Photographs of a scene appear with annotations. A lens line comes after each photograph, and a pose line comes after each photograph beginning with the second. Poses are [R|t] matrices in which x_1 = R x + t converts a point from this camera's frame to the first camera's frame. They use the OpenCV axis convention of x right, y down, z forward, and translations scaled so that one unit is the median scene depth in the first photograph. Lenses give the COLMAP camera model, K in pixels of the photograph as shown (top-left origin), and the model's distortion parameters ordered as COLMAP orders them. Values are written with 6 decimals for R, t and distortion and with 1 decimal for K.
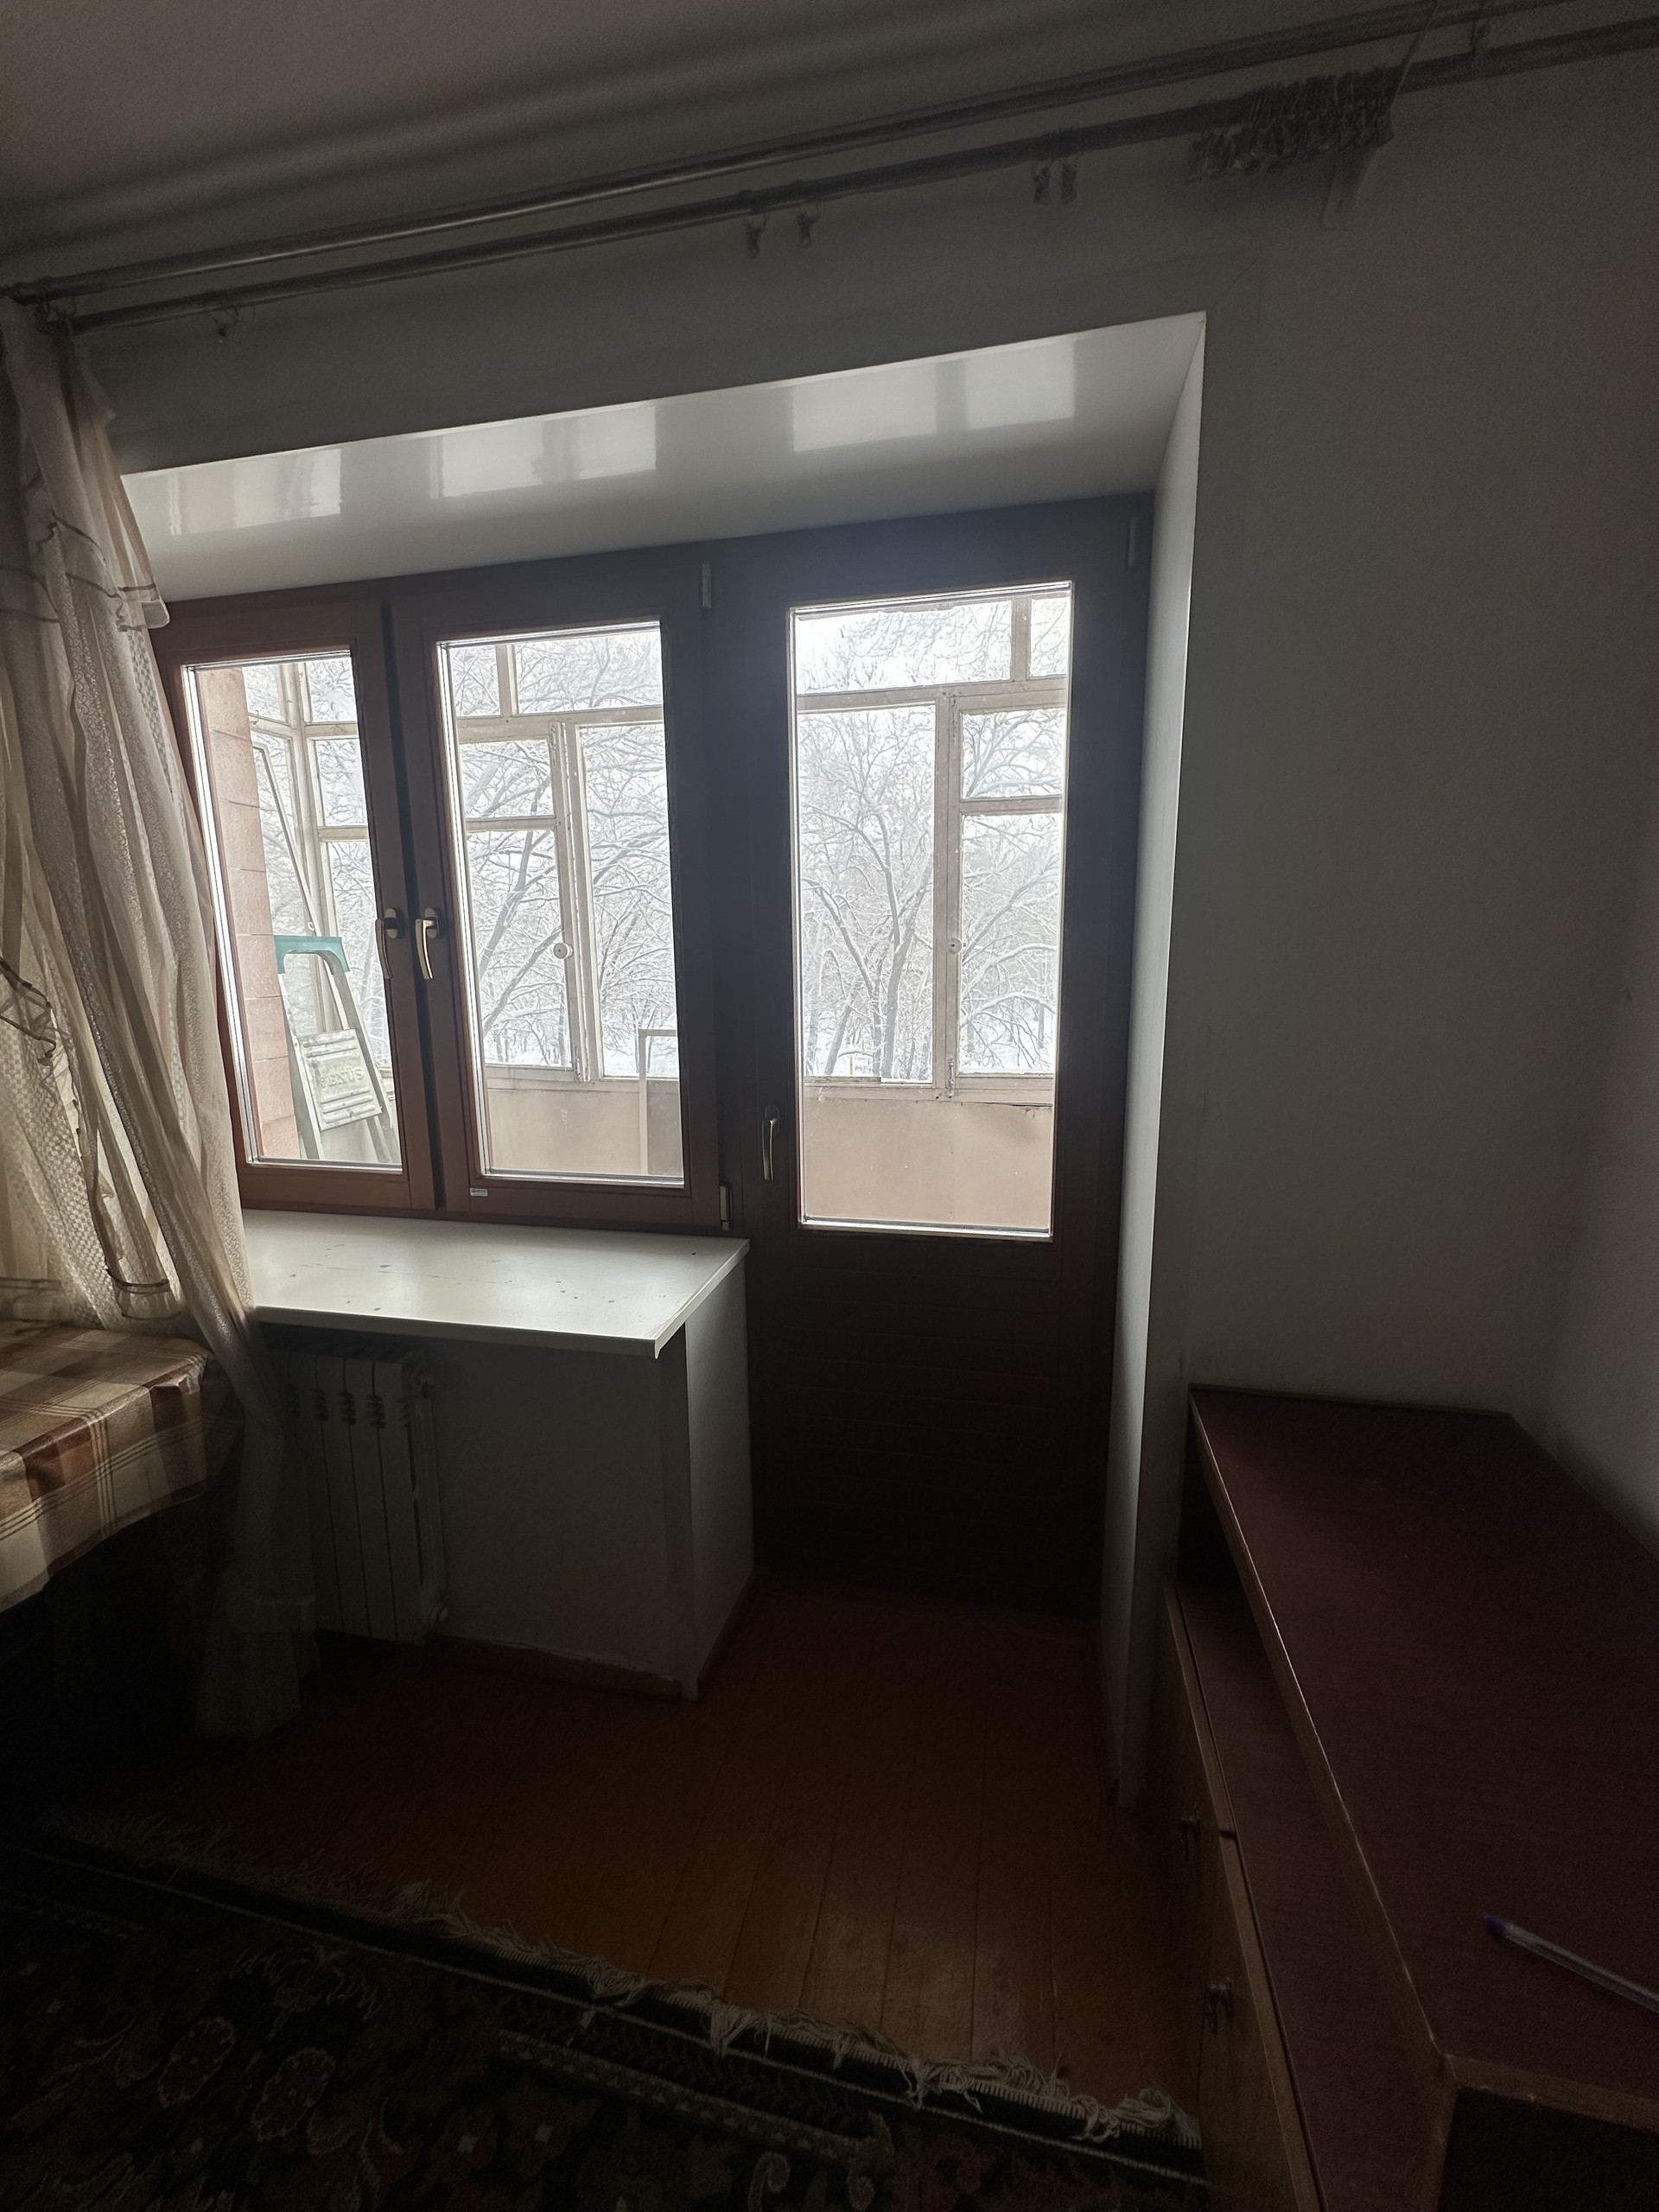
lens RADIAL K [[886.5, 0, 829.5], [0, 886.5, 1106.0], [0, 0, 1]] dist [-0.000421, 0.006275]
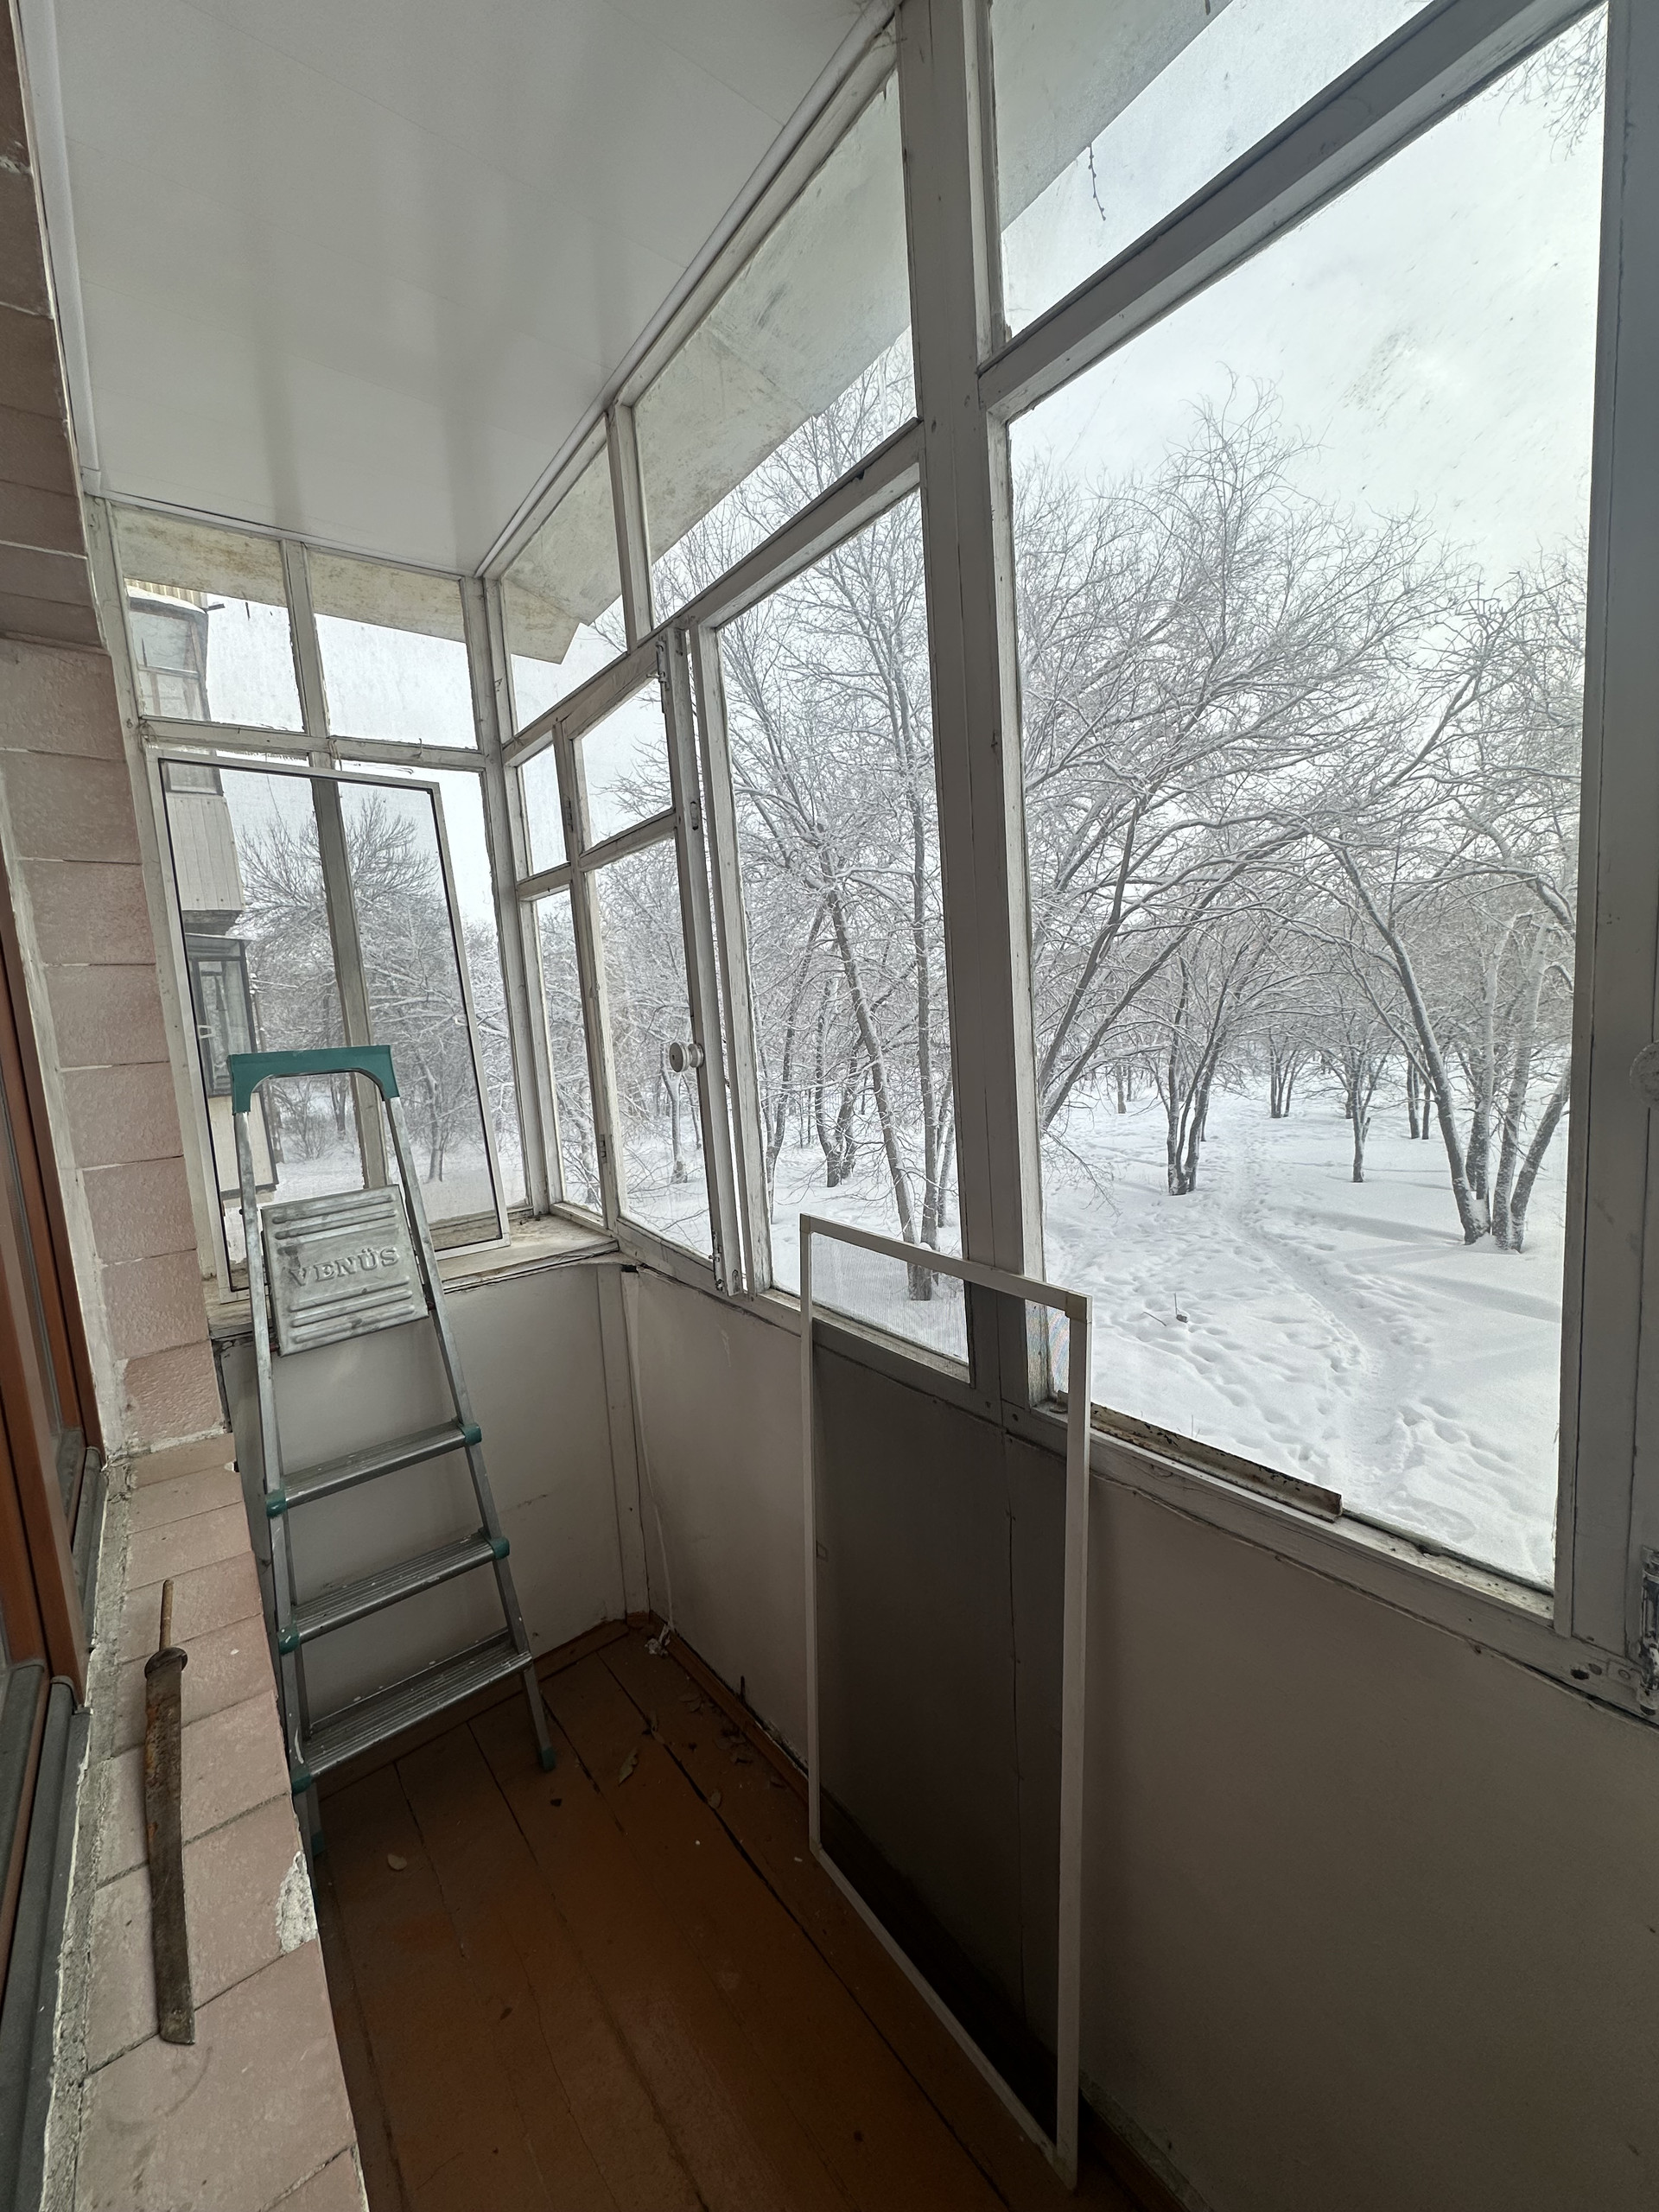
lens RADIAL K [[886.5, 0, 829.5], [0, 886.5, 1106.0], [0, 0, 1]] dist [-0.000421, 0.006275]
pose [[0.766126, 0.039992, -0.641446, 0.021204], [-0.061375, 0.998053, -0.011080, -0.027223], [0.639754, 0.047858, 0.767089, 0.121692]]
